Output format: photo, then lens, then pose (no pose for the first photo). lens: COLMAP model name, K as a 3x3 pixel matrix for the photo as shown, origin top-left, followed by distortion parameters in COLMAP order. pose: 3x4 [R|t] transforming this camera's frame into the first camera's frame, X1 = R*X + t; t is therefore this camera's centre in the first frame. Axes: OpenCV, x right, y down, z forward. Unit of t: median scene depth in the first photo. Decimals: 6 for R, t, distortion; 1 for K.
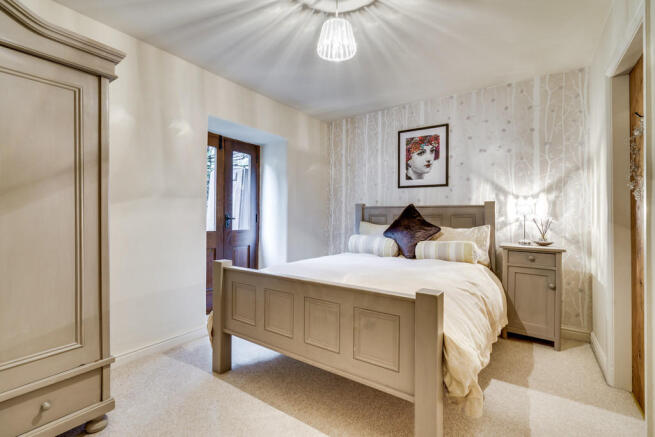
lens RADIAL K [[300.7, 0, 329.7], [0, 300.7, 213.7], [0, 0, 1]] dist [-0.004561, 0.003082]
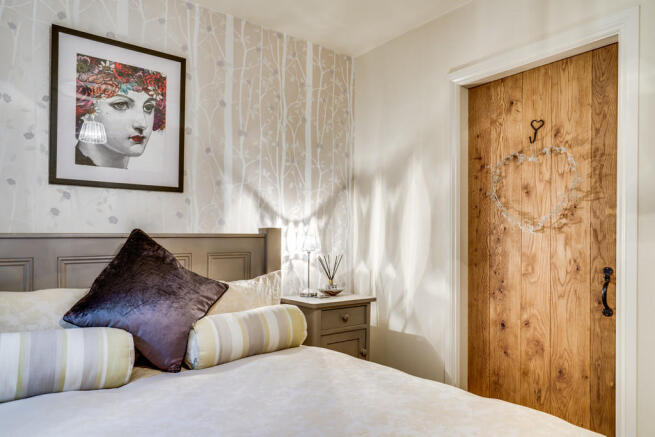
lens RADIAL K [[437.2, 0, 326.6], [0, 437.2, 238.5], [0, 0, 1]] dist [0.009571, 0.001264]
pose [[0.295960, -0.004497, 0.955190, -0.209969], [0.004839, 0.999983, 0.003208, -0.022474], [-0.955188, 0.003673, 0.295977, 0.634354]]
